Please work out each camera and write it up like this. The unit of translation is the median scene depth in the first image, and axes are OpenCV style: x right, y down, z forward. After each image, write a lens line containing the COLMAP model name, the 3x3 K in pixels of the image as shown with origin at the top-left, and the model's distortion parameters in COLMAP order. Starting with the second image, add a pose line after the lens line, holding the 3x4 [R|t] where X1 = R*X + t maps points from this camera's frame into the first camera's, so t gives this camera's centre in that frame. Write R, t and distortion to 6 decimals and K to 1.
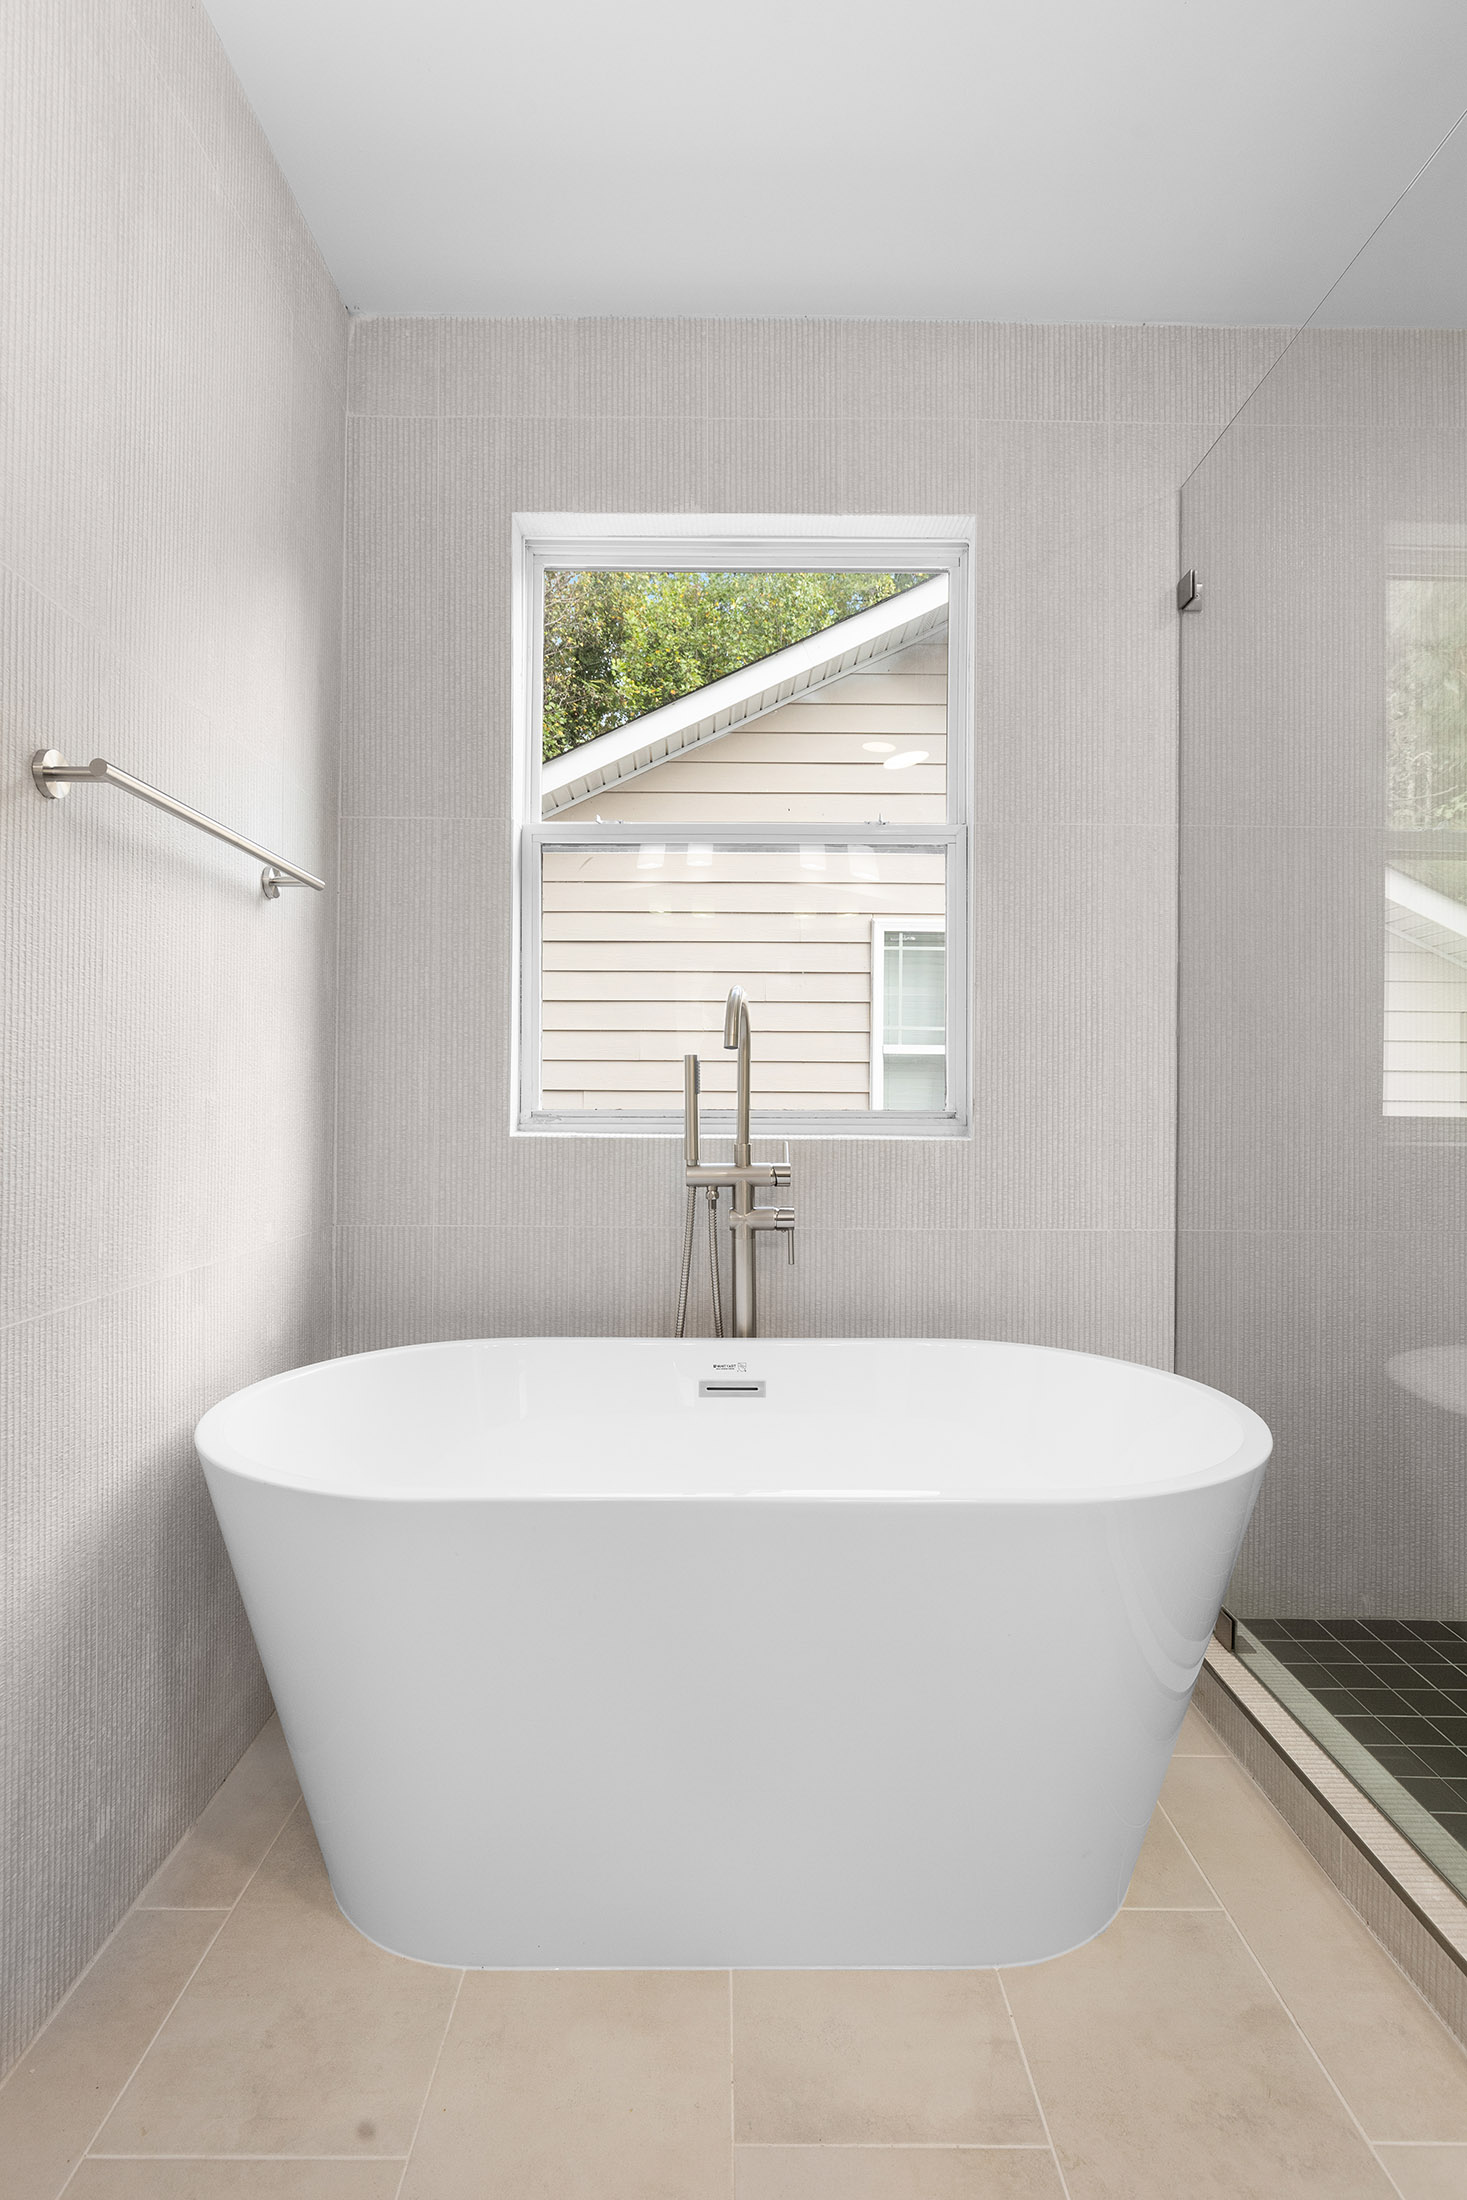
lens RADIAL K [[1051.9, 0, 726.7], [0, 1051.9, 1105.2], [0, 0, 1]] dist [-0.005296, -0.001235]
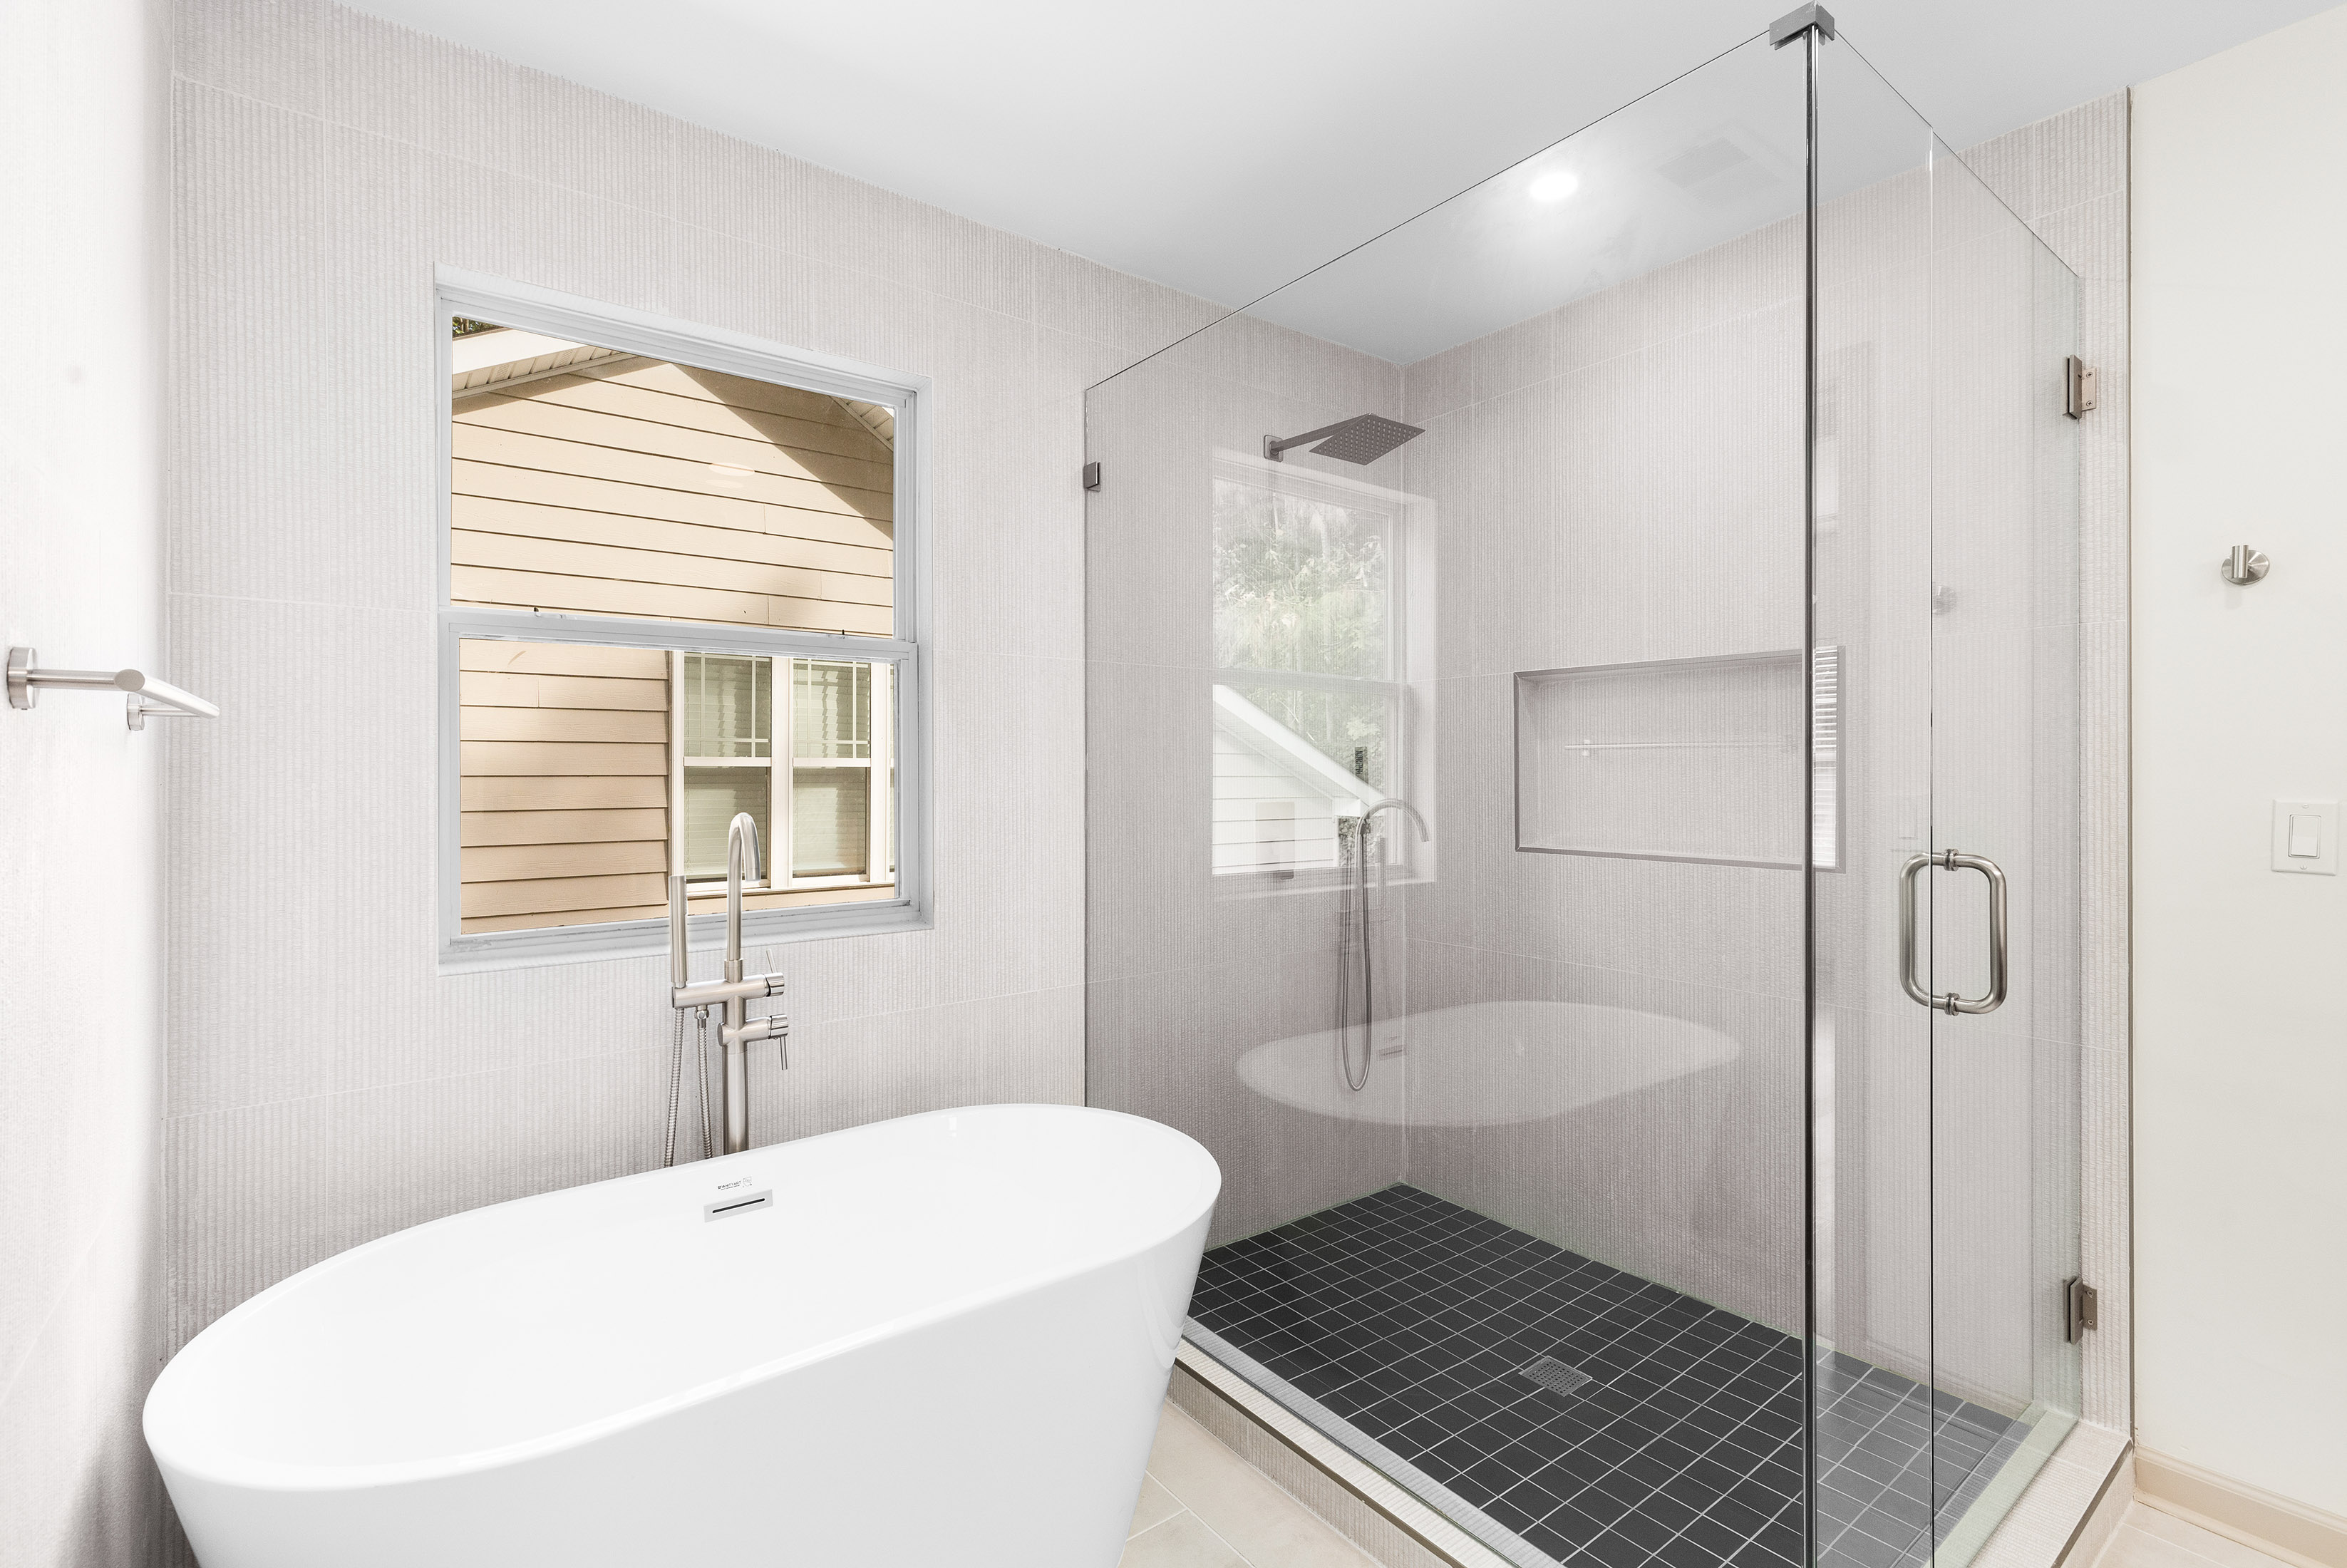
lens RADIAL K [[1062.4, 0, 1181.2], [0, 1062.4, 777.0], [0, 0, 1]] dist [0.010134, -0.003302]
pose [[0.796921, -0.009785, 0.604004, -0.247800], [0.010158, 0.999944, 0.002798, -0.131572], [-0.603998, 0.003906, 0.796977, -0.077123]]
